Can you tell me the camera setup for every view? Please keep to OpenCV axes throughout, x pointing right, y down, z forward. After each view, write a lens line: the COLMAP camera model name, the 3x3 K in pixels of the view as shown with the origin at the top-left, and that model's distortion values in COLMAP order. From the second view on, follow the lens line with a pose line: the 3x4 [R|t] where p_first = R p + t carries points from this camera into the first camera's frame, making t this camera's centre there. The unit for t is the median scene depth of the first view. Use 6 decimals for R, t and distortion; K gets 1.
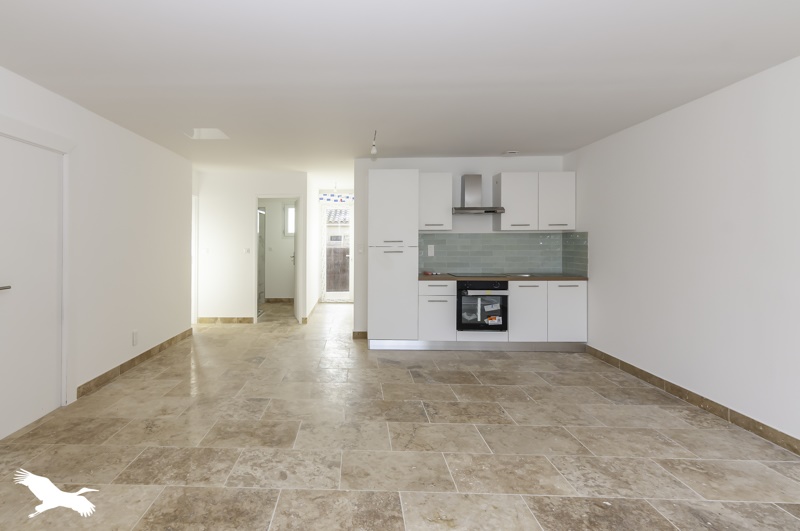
lens RADIAL K [[413.6, 0, 337.6], [0, 413.6, 237.7], [0, 0, 1]] dist [-0.000768, 0.000819]
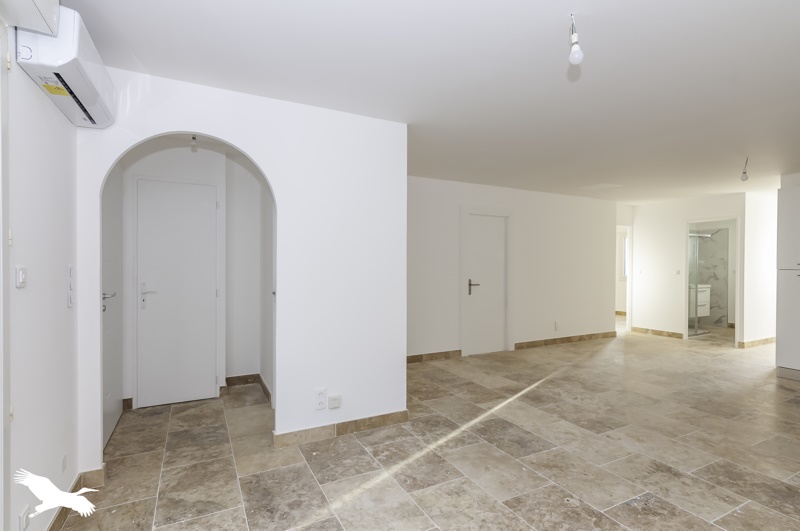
lens RADIAL K [[393.4, 0, 398.5], [0, 393.4, 265.5], [0, 0, 1]] dist [0.000411, -0.000358]
pose [[0.494357, 0.005423, -0.869242, 0.718078], [0.007487, 0.999917, 0.010496, -0.005510], [0.869227, -0.011697, 0.494275, -0.350844]]
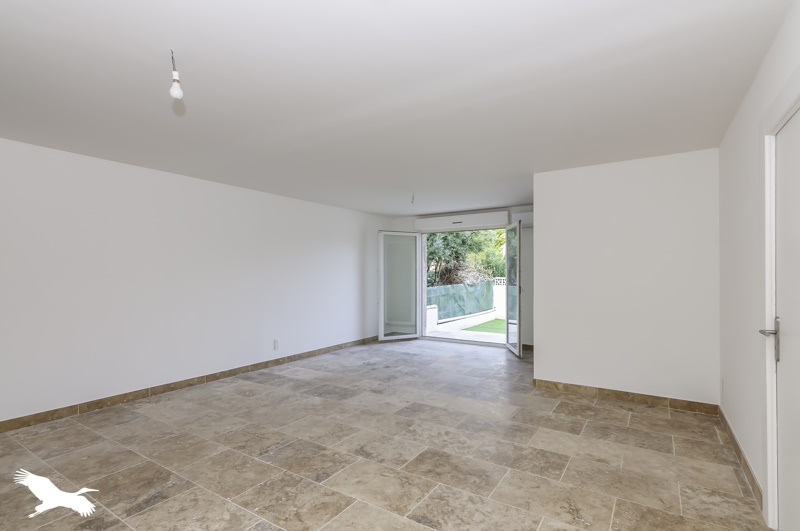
lens RADIAL K [[389.4, 0, 399.8], [0, 389.4, 269.1], [0, 0, 1]] dist [0.001457, 0.000022]
pose [[-0.861205, 0.010146, 0.508156, -0.532500], [-0.001466, 0.999747, -0.022447, 0.019159], [-0.508256, -0.020077, -0.860972, 1.752441]]
